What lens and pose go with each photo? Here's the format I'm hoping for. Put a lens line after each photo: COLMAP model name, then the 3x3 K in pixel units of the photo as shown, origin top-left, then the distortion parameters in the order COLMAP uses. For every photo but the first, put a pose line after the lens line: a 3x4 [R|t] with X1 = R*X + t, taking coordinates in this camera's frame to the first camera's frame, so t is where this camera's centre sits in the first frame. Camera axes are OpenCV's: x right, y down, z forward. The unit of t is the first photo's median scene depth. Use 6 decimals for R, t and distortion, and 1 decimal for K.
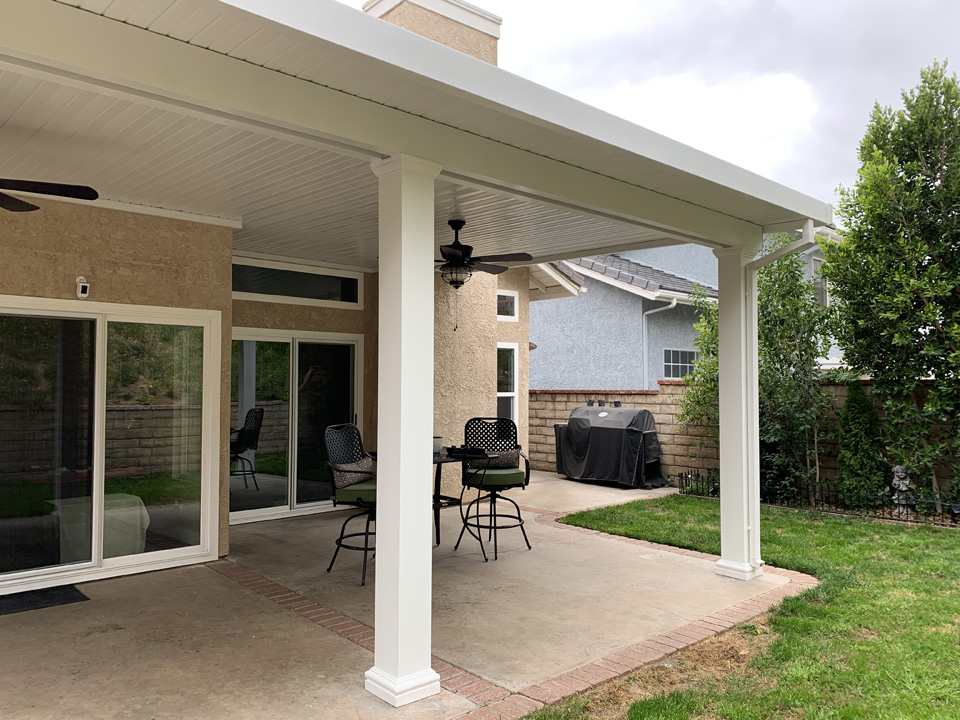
lens RADIAL K [[725.2, 0, 480.0], [0, 725.2, 360.0], [0, 0, 1]] dist [0.096747, -0.141370]
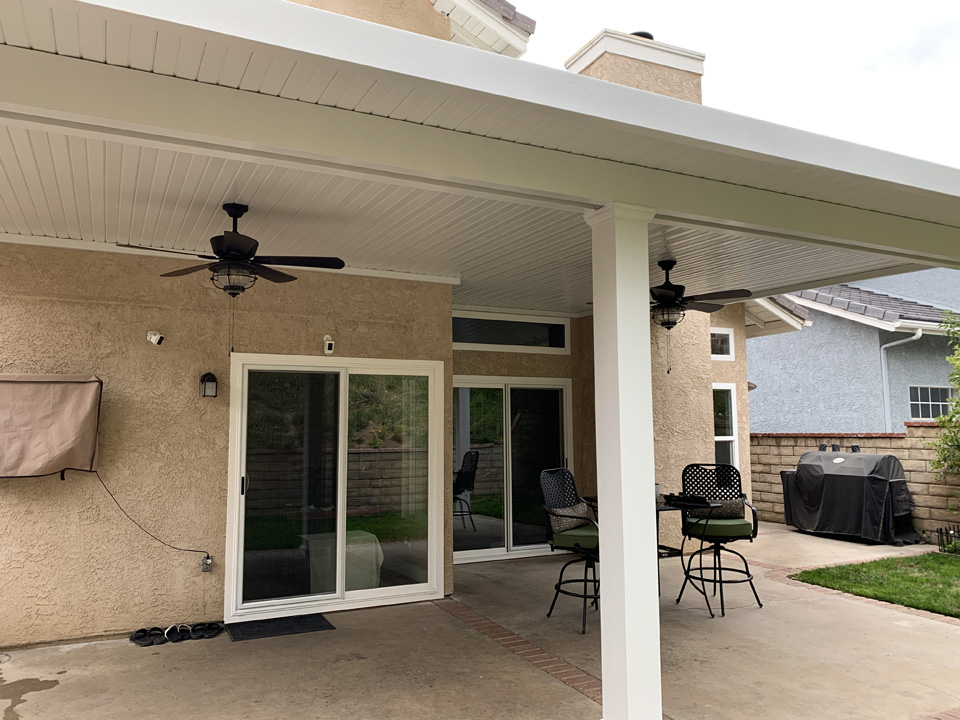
lens RADIAL K [[725.2, 0, 480.0], [0, 725.2, 360.0], [0, 0, 1]] dist [0.096747, -0.141370]
pose [[0.961548, -0.033217, -0.272621, -0.009957], [0.017222, 0.997998, -0.060855, -0.002676], [0.274097, 0.053820, 0.960195, -0.008611]]
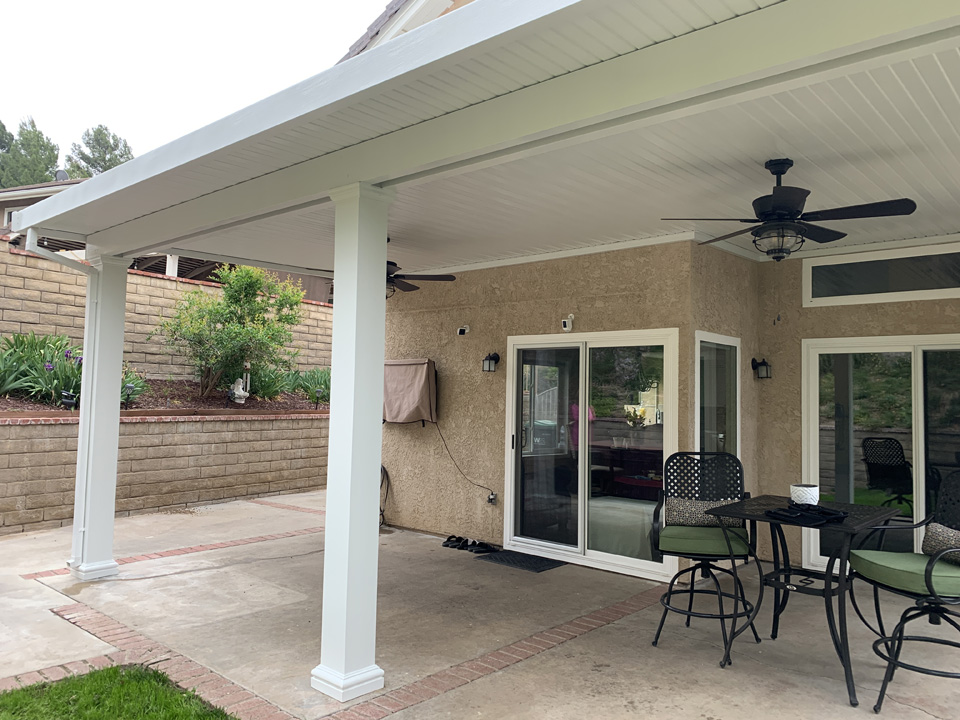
lens RADIAL K [[725.2, 0, 480.0], [0, 725.2, 360.0], [0, 0, 1]] dist [0.096747, -0.141370]
pose [[0.108855, -0.049292, -0.992835, 0.568214], [0.014181, 0.998745, -0.048030, 0.018448], [0.993956, -0.008851, 0.109418, 0.616579]]
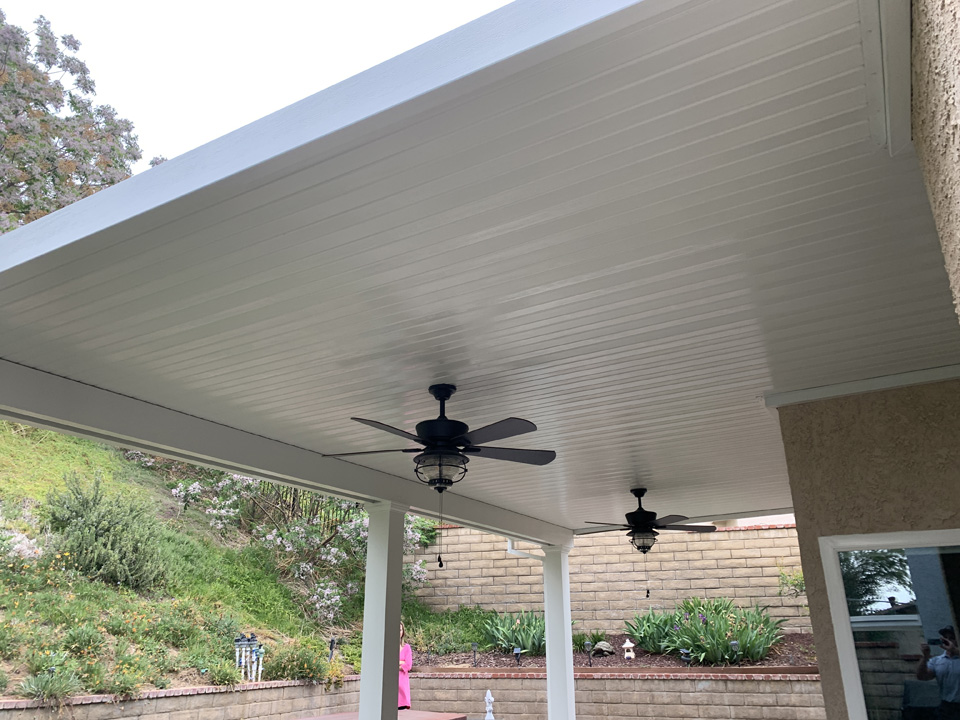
lens RADIAL K [[732.9, 0, 478.1], [0, 732.9, 351.1], [0, 0, 1]] dist [0.073722, -0.119767]
pose [[-0.949985, -0.108018, -0.293021, 0.119502], [0.017999, 0.917779, -0.396683, 0.035174], [0.311777, -0.382117, -0.869932, 1.515591]]
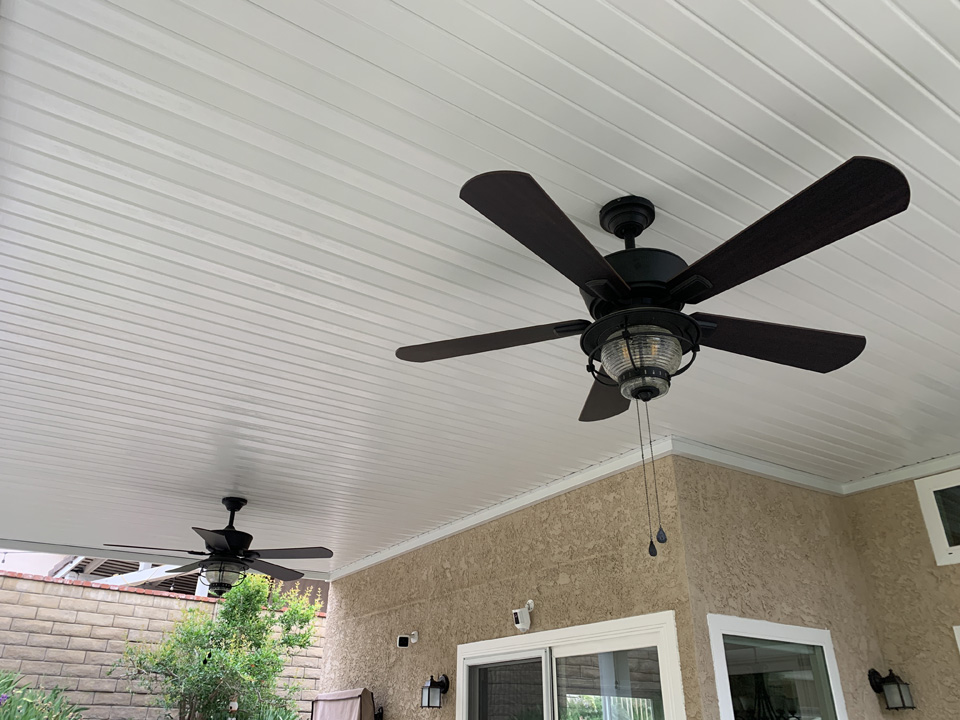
lens RADIAL K [[732.1, 0, 478.3], [0, 732.1, 347.5], [0, 0, 1]] dist [0.006384, -0.003404]
pose [[-0.147300, -0.467892, -0.871424, 0.217412], [0.026194, 0.878880, -0.476324, 0.014968], [0.988745, -0.092989, -0.117203, 0.918745]]
